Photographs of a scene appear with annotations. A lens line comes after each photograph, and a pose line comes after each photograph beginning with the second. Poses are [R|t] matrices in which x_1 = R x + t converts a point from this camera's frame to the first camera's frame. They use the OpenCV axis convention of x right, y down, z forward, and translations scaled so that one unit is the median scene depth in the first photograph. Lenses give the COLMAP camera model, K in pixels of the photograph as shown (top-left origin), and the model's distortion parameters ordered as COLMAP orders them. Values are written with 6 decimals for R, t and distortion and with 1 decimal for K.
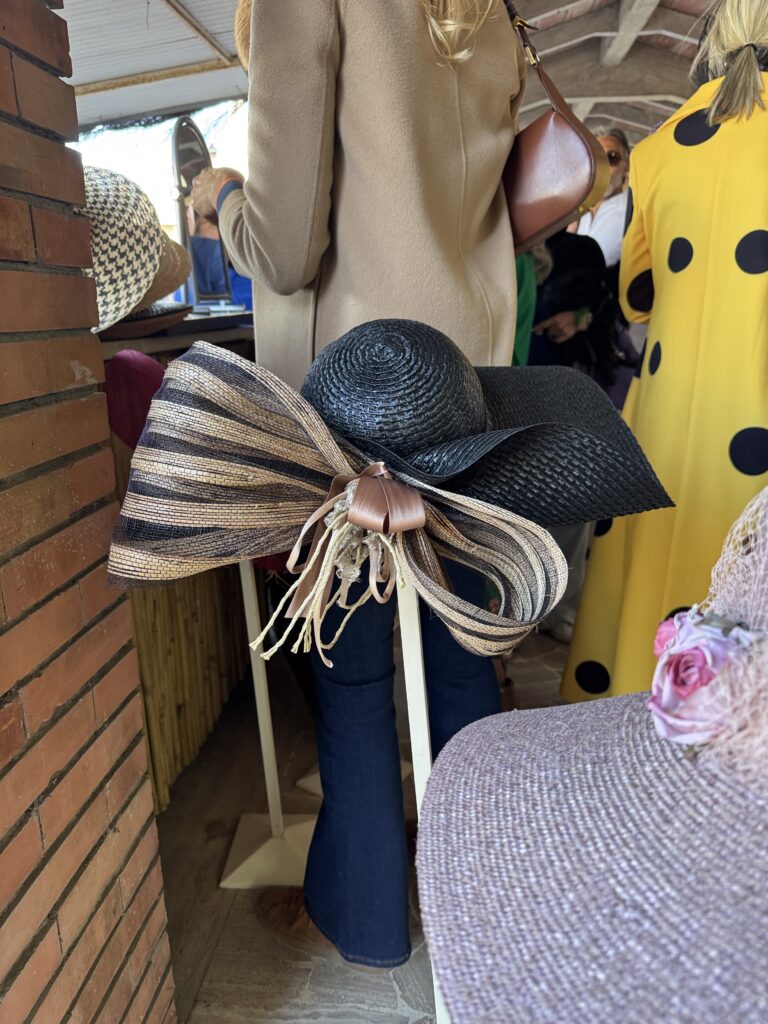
lens RADIAL K [[708.0, 0, 384.0], [0, 708.0, 512.0], [0, 0, 1]] dist [-0.002186, -0.002761]
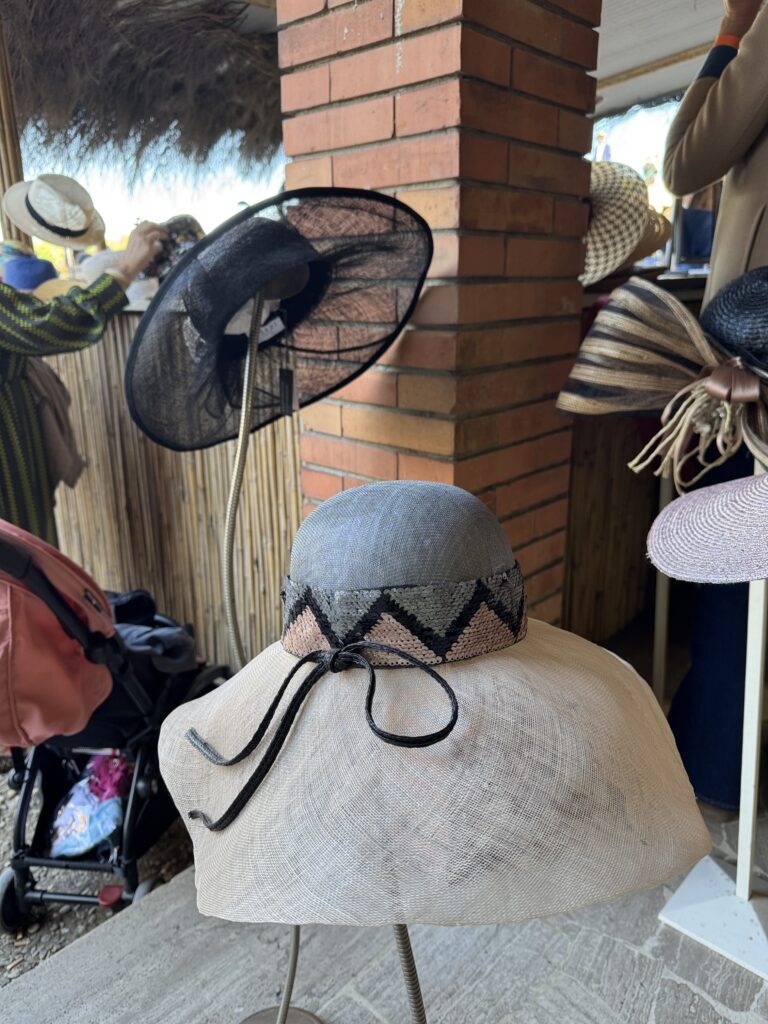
lens RADIAL K [[708.0, 0, 384.0], [0, 708.0, 512.0], [0, 0, 1]] dist [-0.002186, -0.002761]
pose [[0.785928, 0.187160, -0.589312, 0.316202], [-0.168136, 0.981864, 0.087599, 0.221878], [0.595019, 0.030238, 0.803142, -0.582212]]
